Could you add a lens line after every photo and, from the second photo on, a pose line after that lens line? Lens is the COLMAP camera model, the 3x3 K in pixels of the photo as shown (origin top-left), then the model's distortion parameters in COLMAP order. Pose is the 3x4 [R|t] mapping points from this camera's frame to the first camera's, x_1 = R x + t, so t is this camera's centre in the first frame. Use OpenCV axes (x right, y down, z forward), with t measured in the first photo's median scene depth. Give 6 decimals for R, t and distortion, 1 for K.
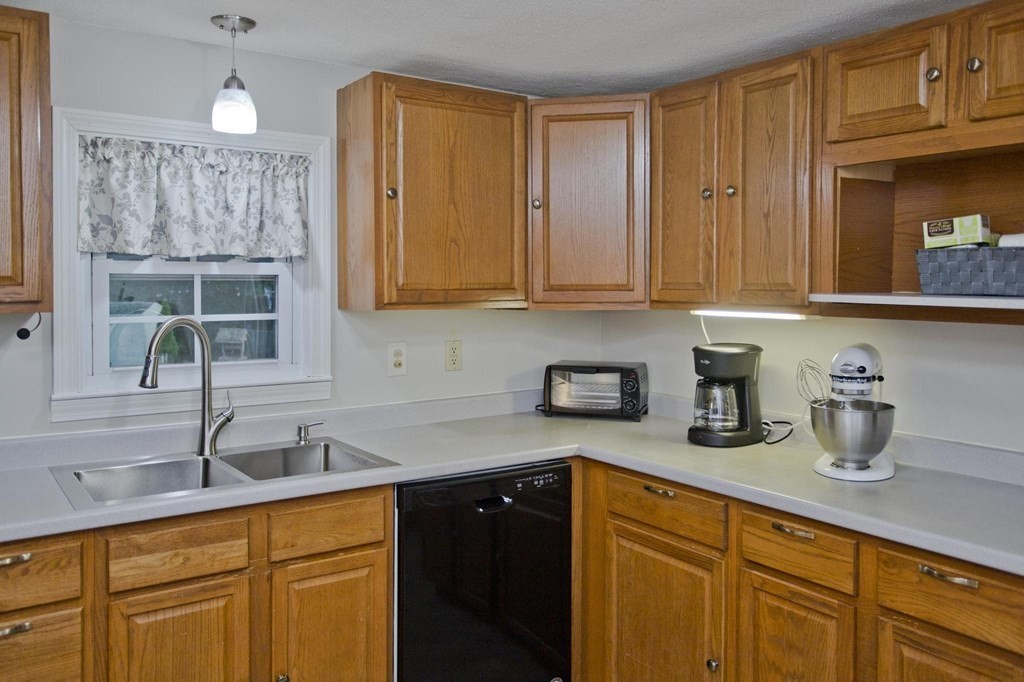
lens RADIAL K [[829.4, 0, 511.2], [0, 829.4, 291.5], [0, 0, 1]] dist [0.006963, 0.001470]
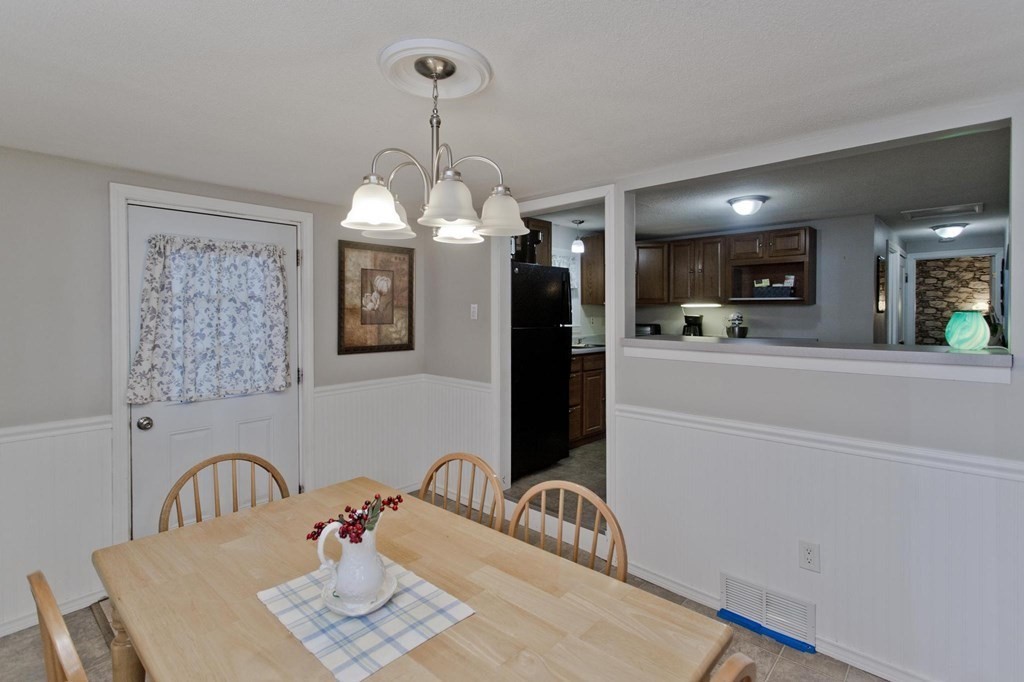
lens RADIAL K [[496.9, 0, 510.4], [0, 496.9, 310.6], [0, 0, 1]] dist [-0.001228, 0.001514]
pose [[0.979052, 0.000453, 0.203609, -1.016402], [0.003226, 0.999837, -0.017737, 0.089651], [-0.203584, 0.018023, 0.978892, -0.977853]]
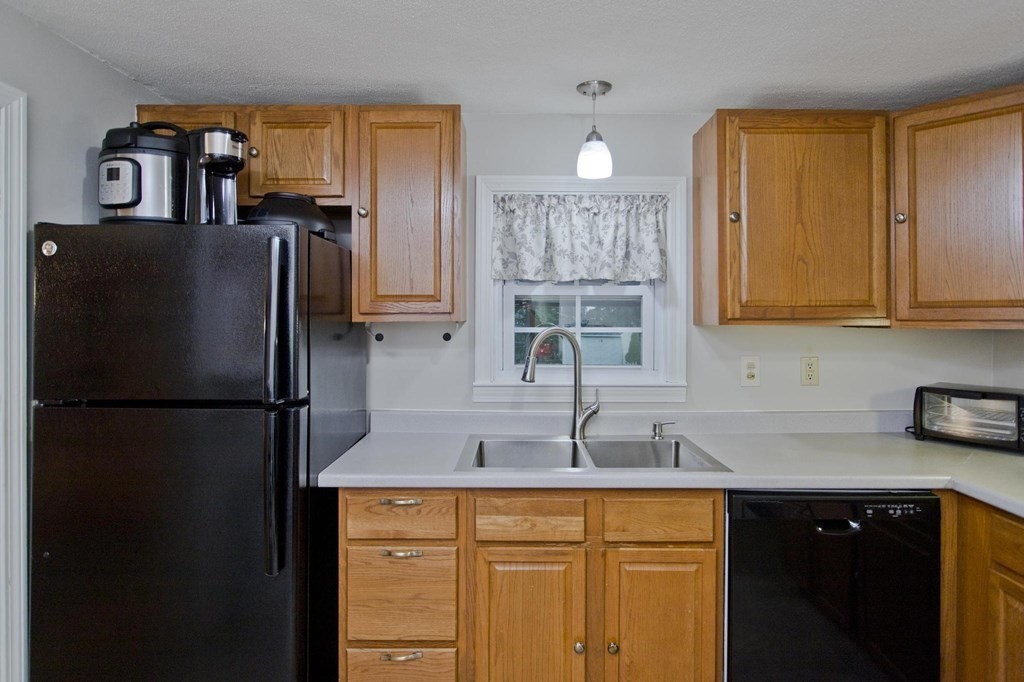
lens RADIAL K [[579.7, 0, 517.6], [0, 579.7, 311.2], [0, 0, 1]] dist [-0.015158, 0.007186]
pose [[0.818373, -0.004256, -0.574671, 0.061094], [-0.006890, 0.999828, -0.017216, 0.020807], [0.574646, 0.018049, 0.818203, 0.237265]]
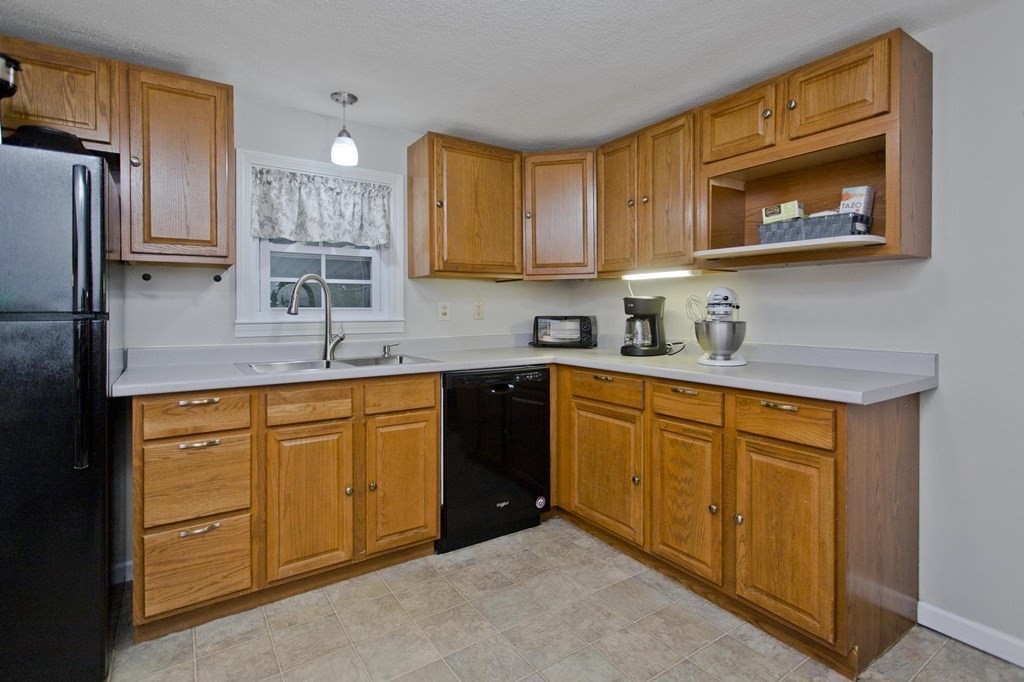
lens RADIAL K [[496.9, 0, 510.7], [0, 496.9, 310.2], [0, 0, 1]] dist [-0.001228, 0.001514]
pose [[0.999829, -0.006931, -0.017135, 0.014203], [0.006681, 0.999871, -0.014632, 0.116661], [0.017234, 0.014515, 0.999746, 0.014913]]
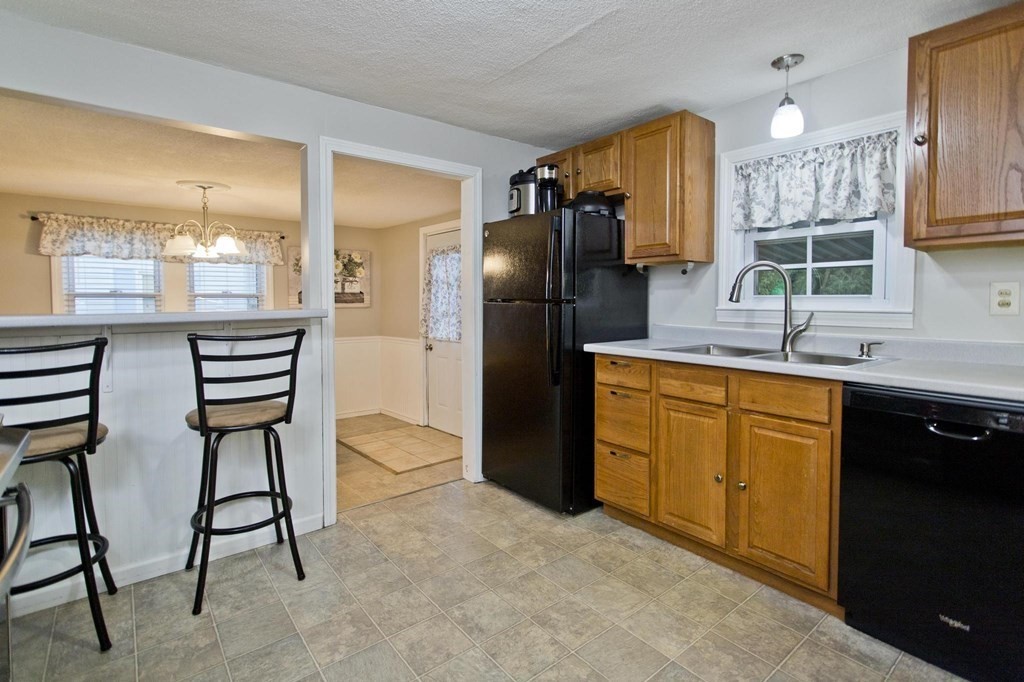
lens RADIAL K [[496.9, 0, 503.2], [0, 496.9, 311.8], [0, 0, 1]] dist [-0.001228, 0.001514]
pose [[0.051937, 0.023720, -0.998369, 0.531726], [-0.012474, 0.999655, 0.023101, 0.110503], [0.998572, 0.011253, 0.052215, 0.434042]]
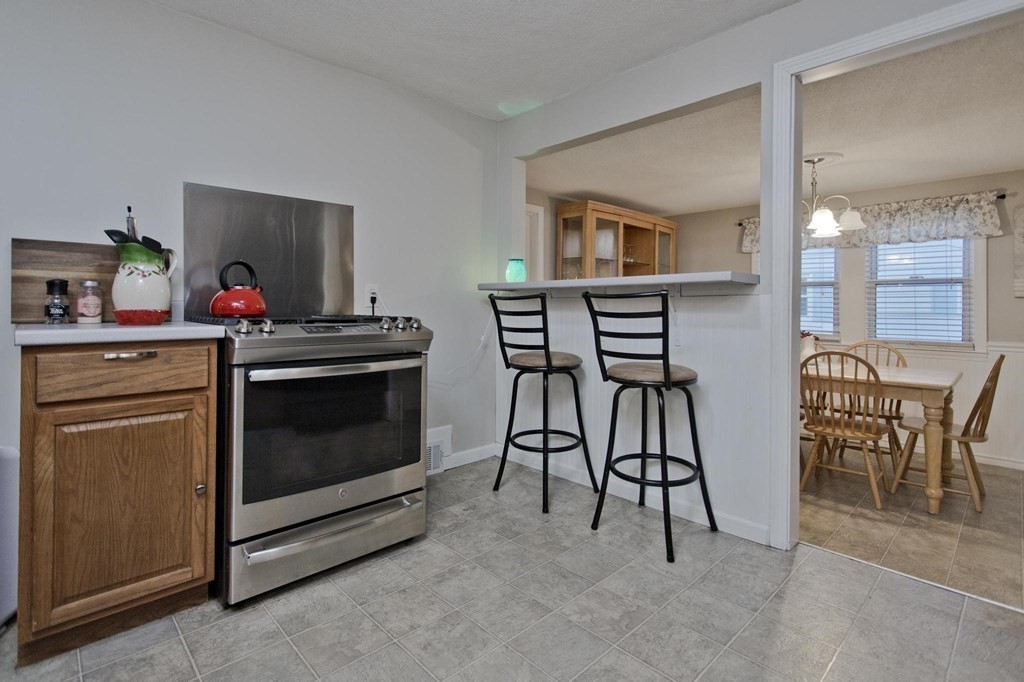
lens RADIAL K [[496.9, 0, 502.0], [0, 496.9, 296.1], [0, 0, 1]] dist [-0.001228, 0.001514]
pose [[-0.990839, -0.011692, -0.134543, 0.054891], [-0.011197, 0.999927, -0.004433, 0.177486], [0.134585, -0.002886, -0.990898, 0.880307]]
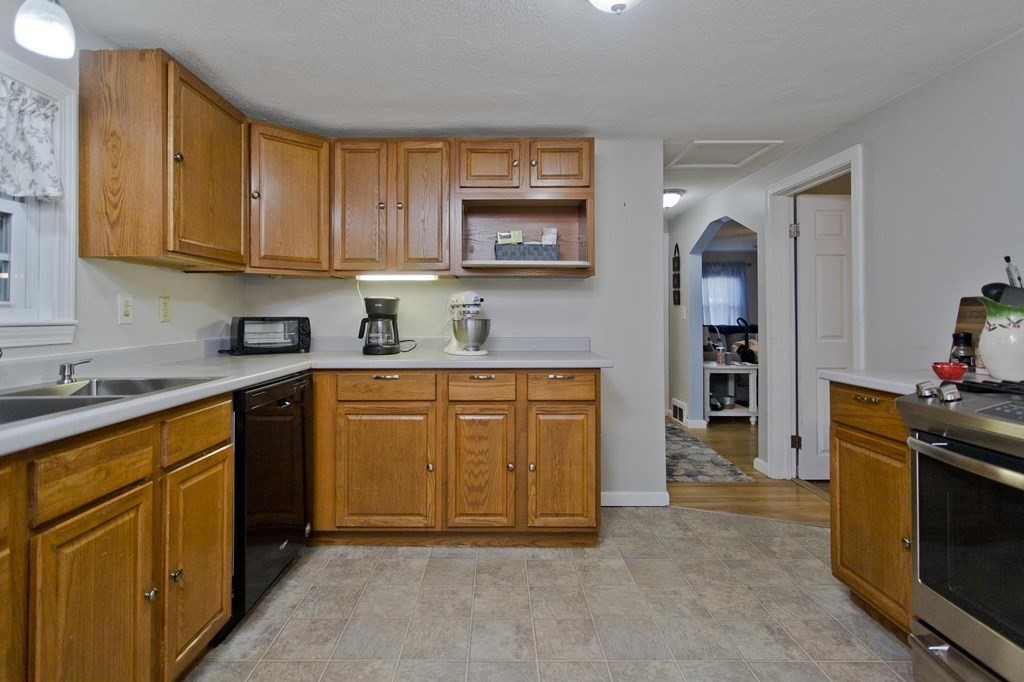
lens RADIAL K [[496.9, 0, 498.4], [0, 496.9, 305.3], [0, 0, 1]] dist [-0.001228, 0.001514]
pose [[0.570670, 0.010172, 0.821116, -0.489794], [0.016934, 0.999565, -0.024152, 0.123131], [-0.821005, 0.027687, 0.570250, 0.248312]]
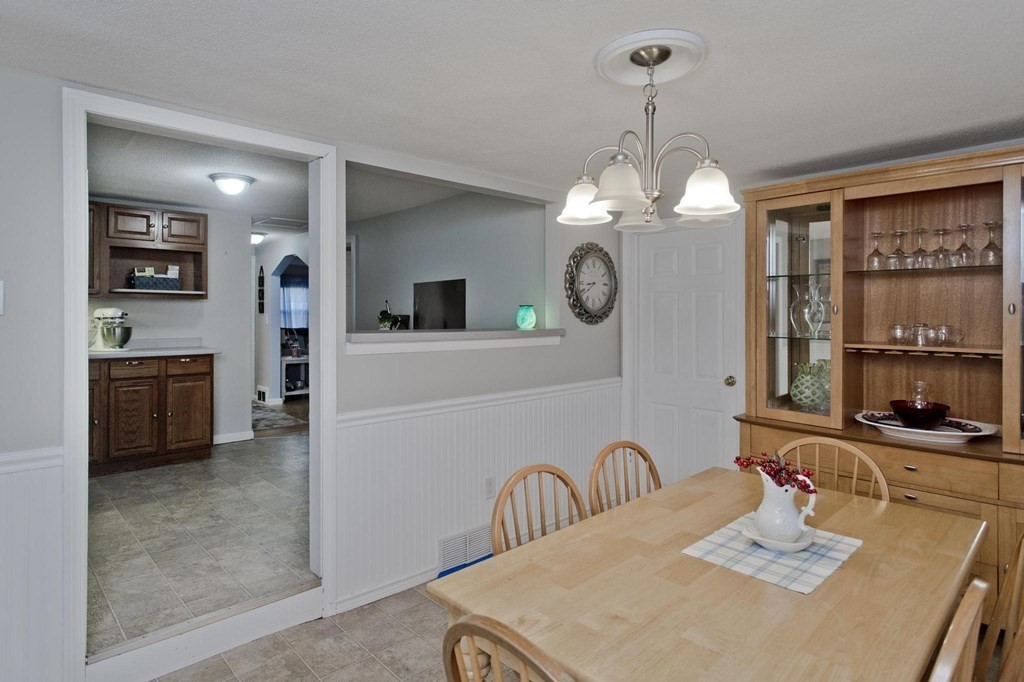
lens RADIAL K [[572.2, 0, 508.7], [0, 572.2, 311.6], [0, 0, 1]] dist [-0.007092, 0.001552]
pose [[-0.138981, 0.002159, 0.990293, -1.652636], [0.017055, 0.999855, 0.000214, 0.096420], [-0.990148, 0.016919, -0.138998, -0.088788]]
